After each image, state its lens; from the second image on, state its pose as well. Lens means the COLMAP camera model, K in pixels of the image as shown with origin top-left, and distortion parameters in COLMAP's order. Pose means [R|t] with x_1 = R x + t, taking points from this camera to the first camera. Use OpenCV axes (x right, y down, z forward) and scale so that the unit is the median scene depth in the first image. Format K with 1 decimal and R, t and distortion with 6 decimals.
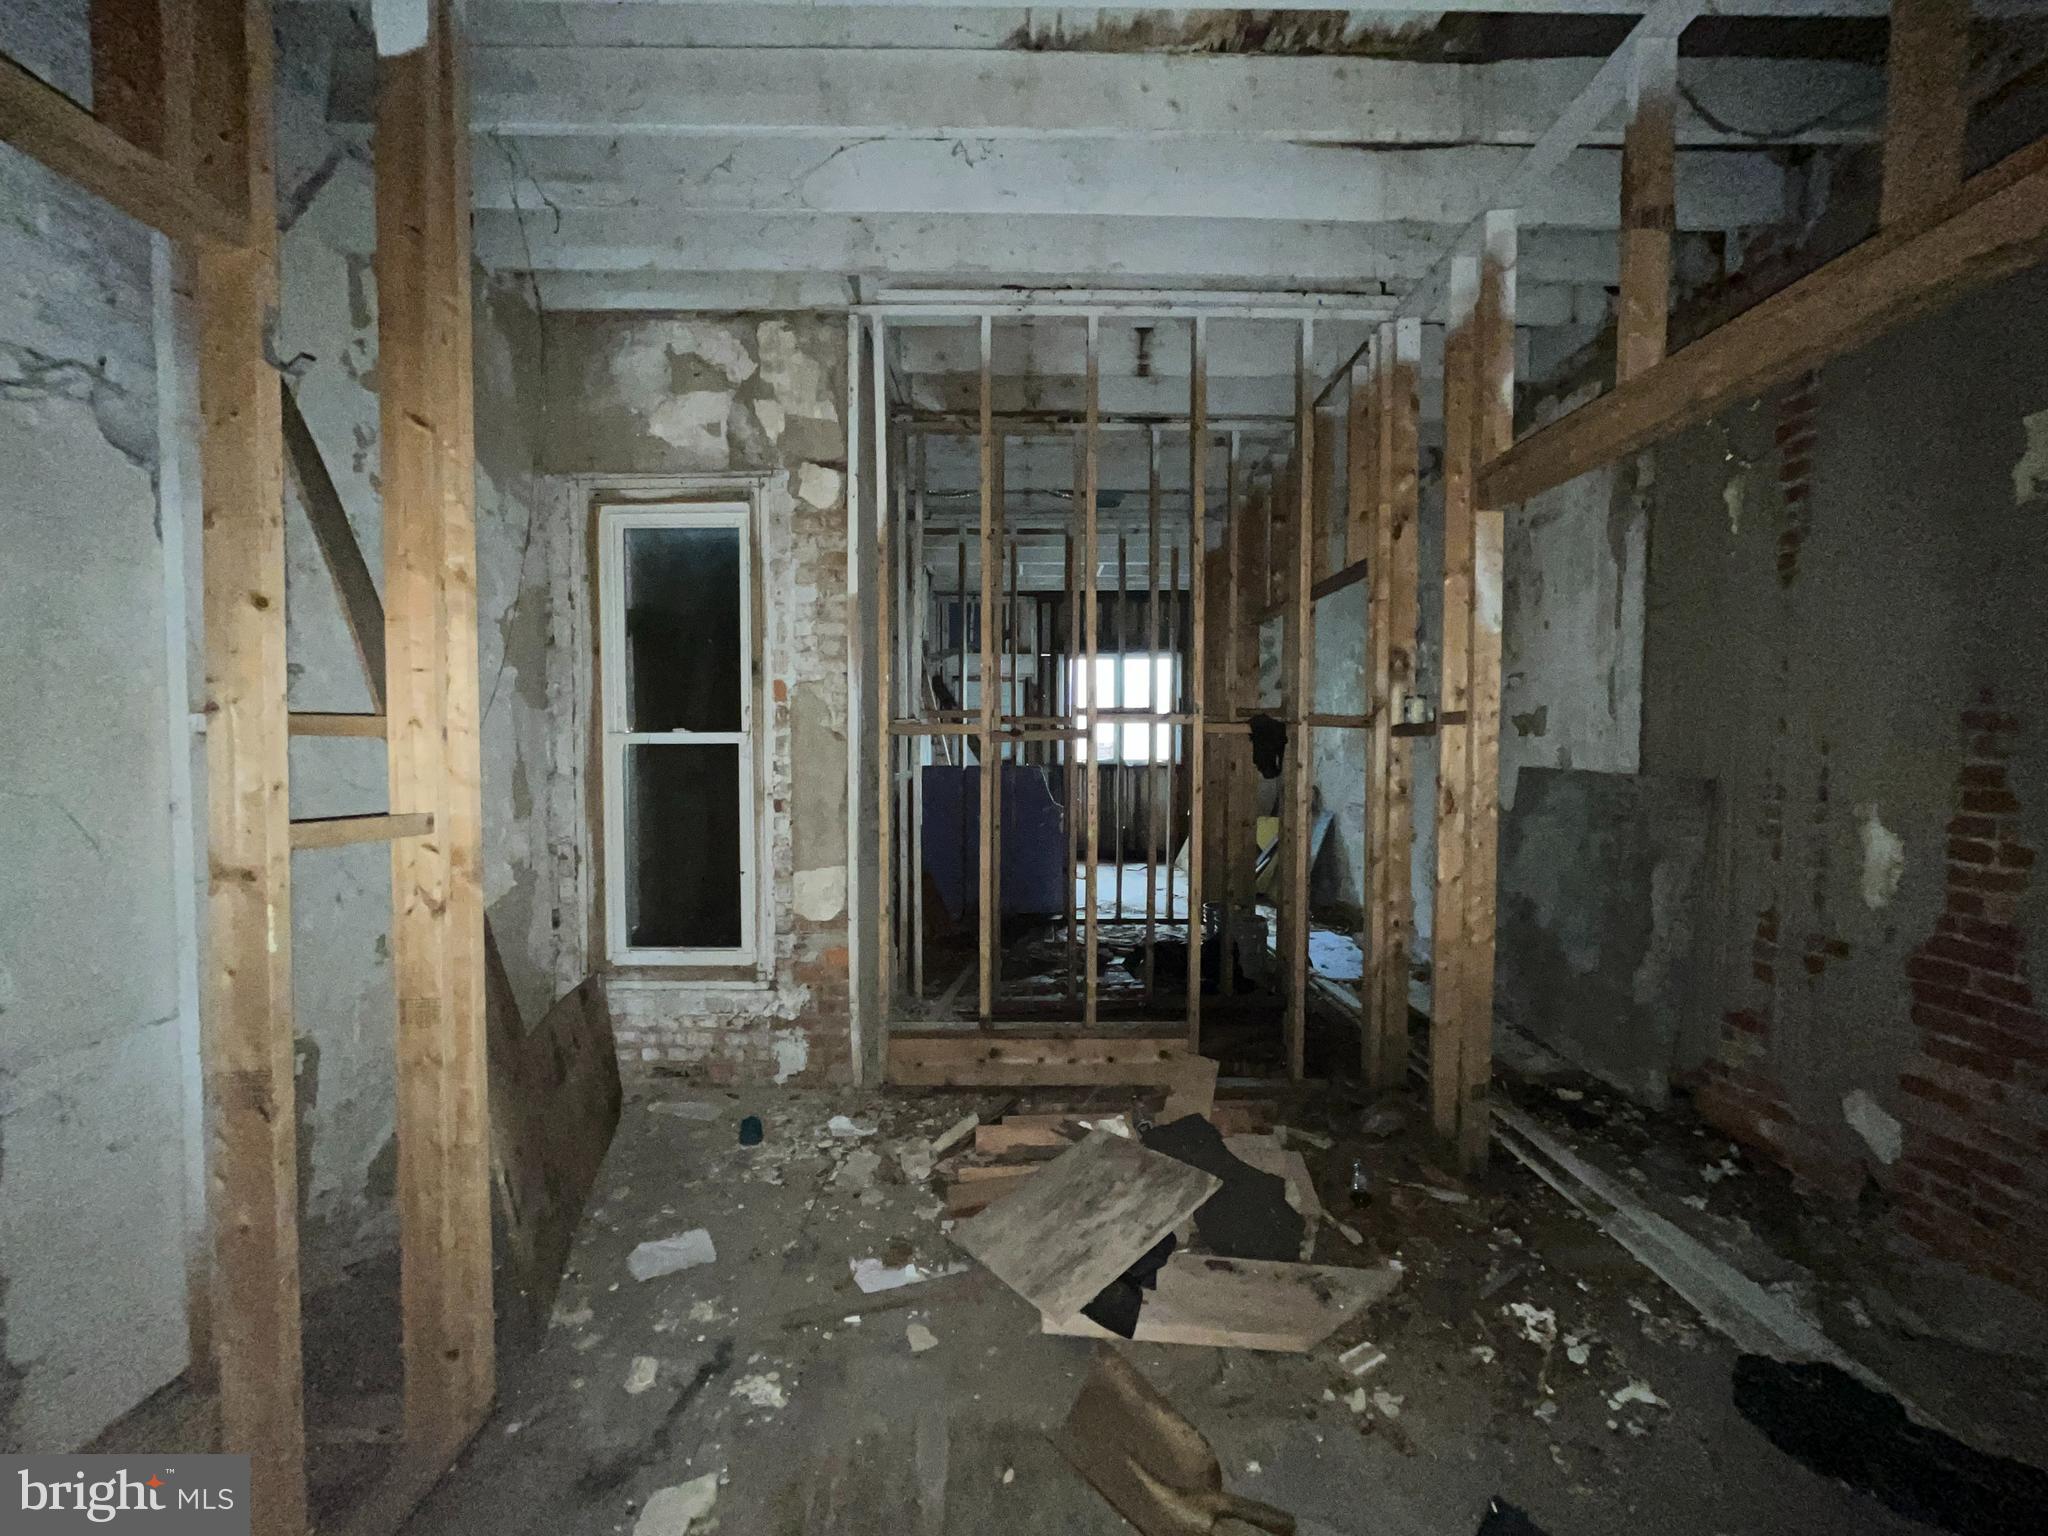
lens RADIAL K [[819.9, 0, 1034.3], [0, 819.9, 767.9], [0, 0, 1]] dist [0.001488, -0.000365]
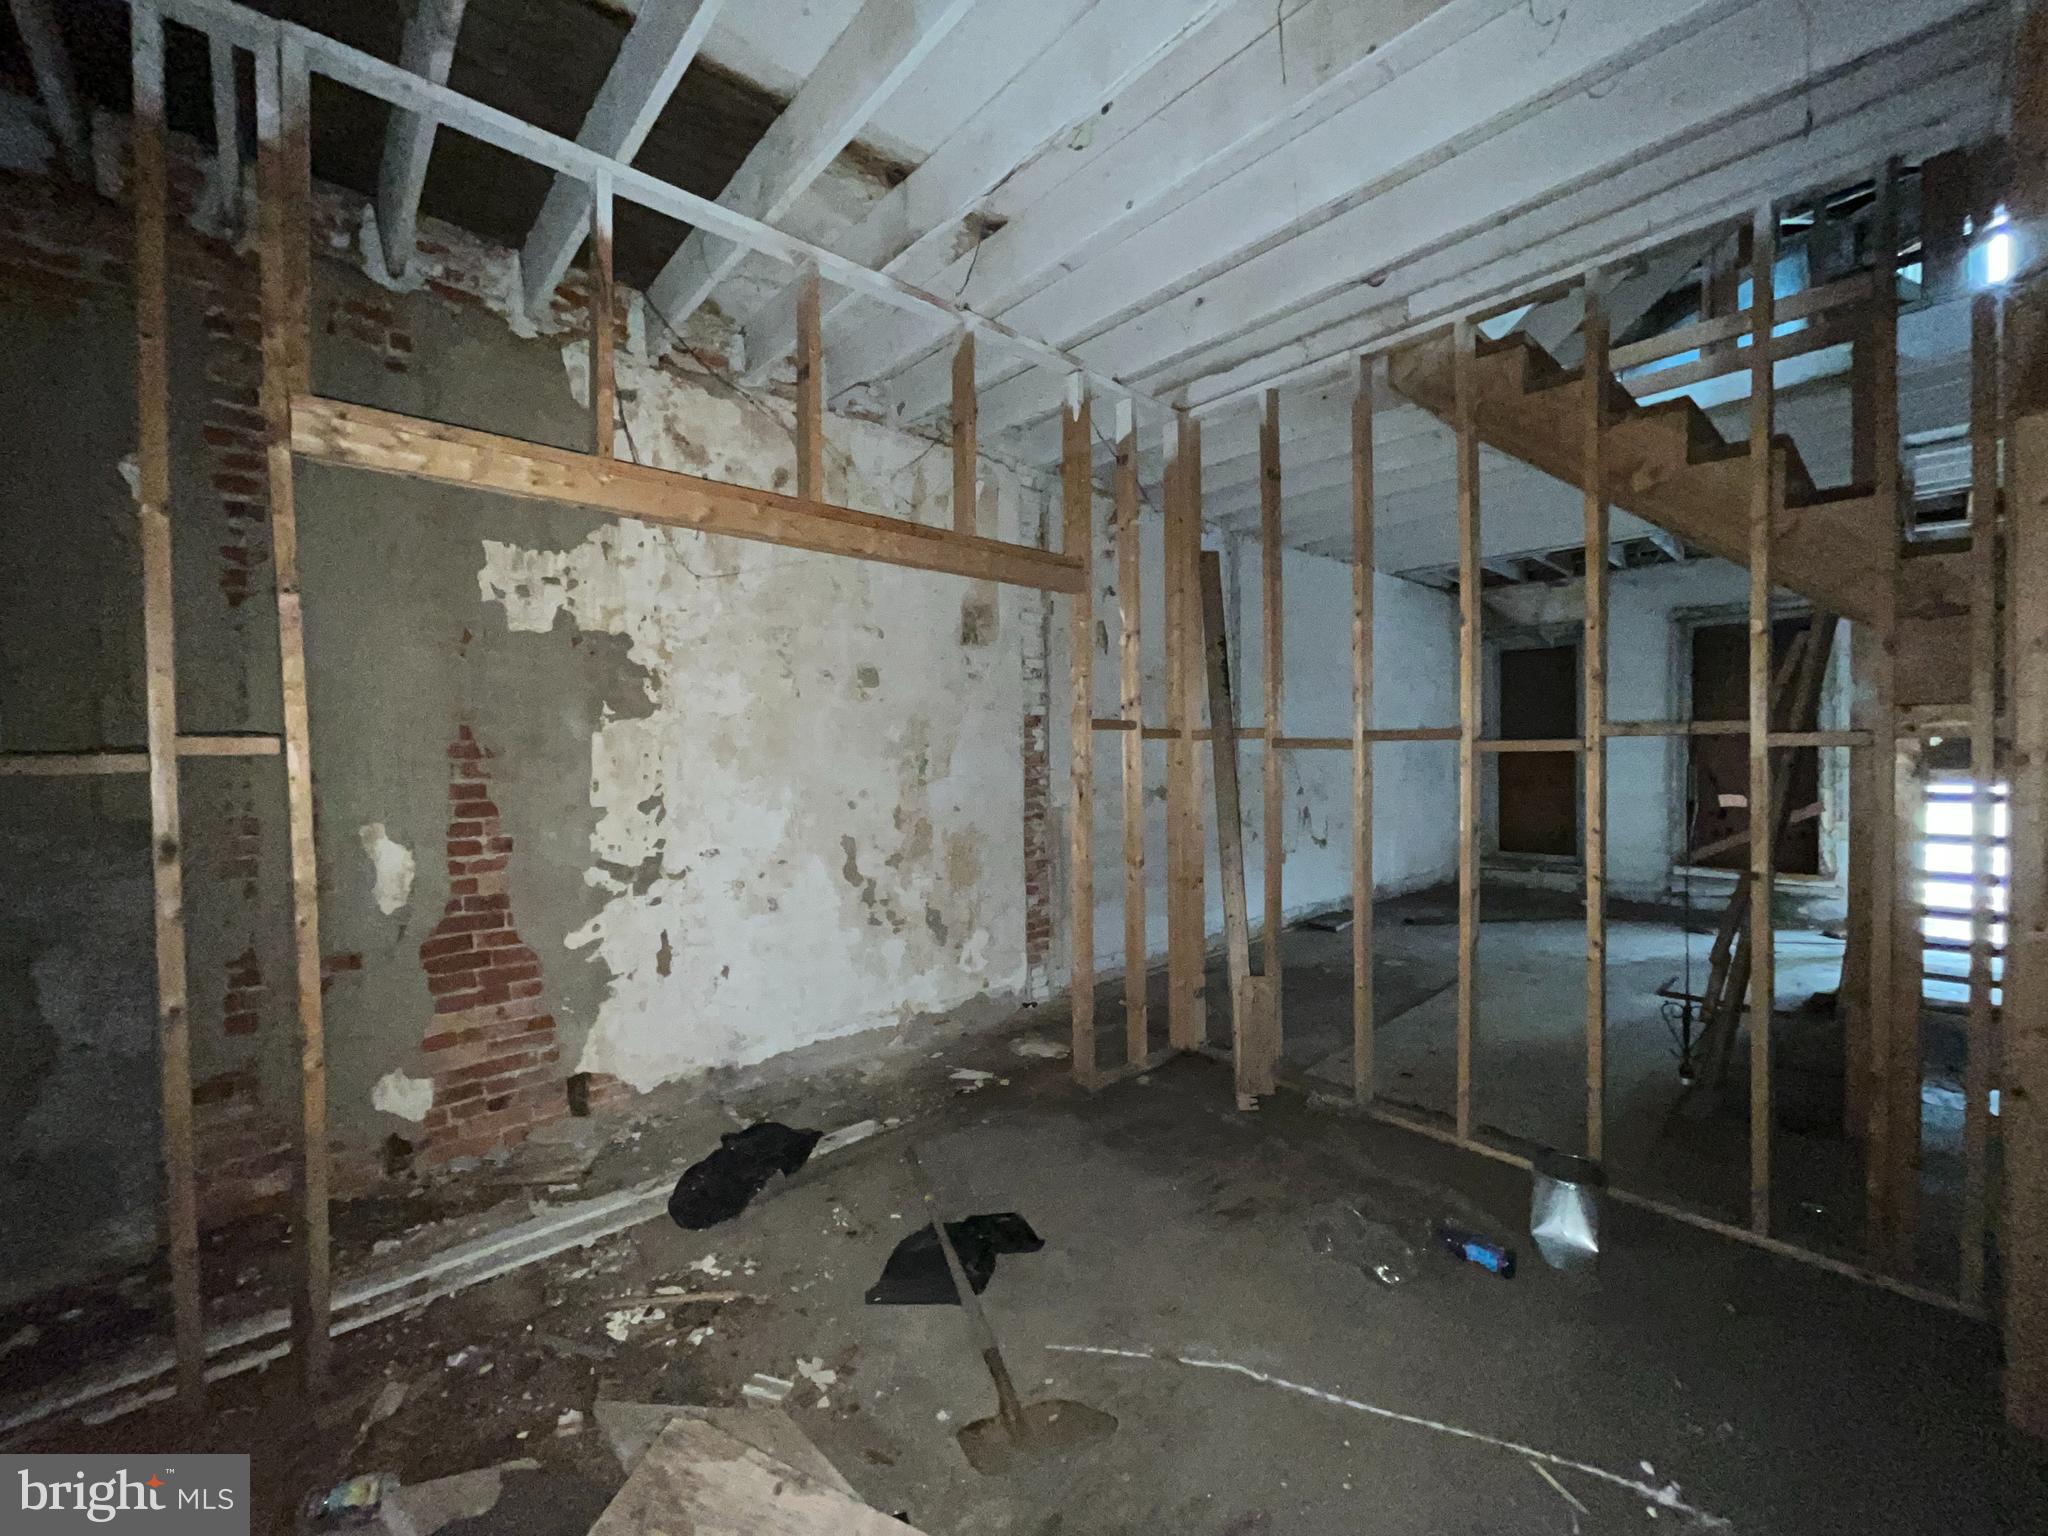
lens RADIAL K [[819.9, 0, 1031.2], [0, 819.9, 761.8], [0, 0, 1]] dist [0.001488, -0.000365]
pose [[-0.669779, -0.011082, 0.742478, -0.479015], [0.035594, 0.998260, 0.047008, -0.069649], [-0.741707, 0.057912, -0.668219, 1.200227]]
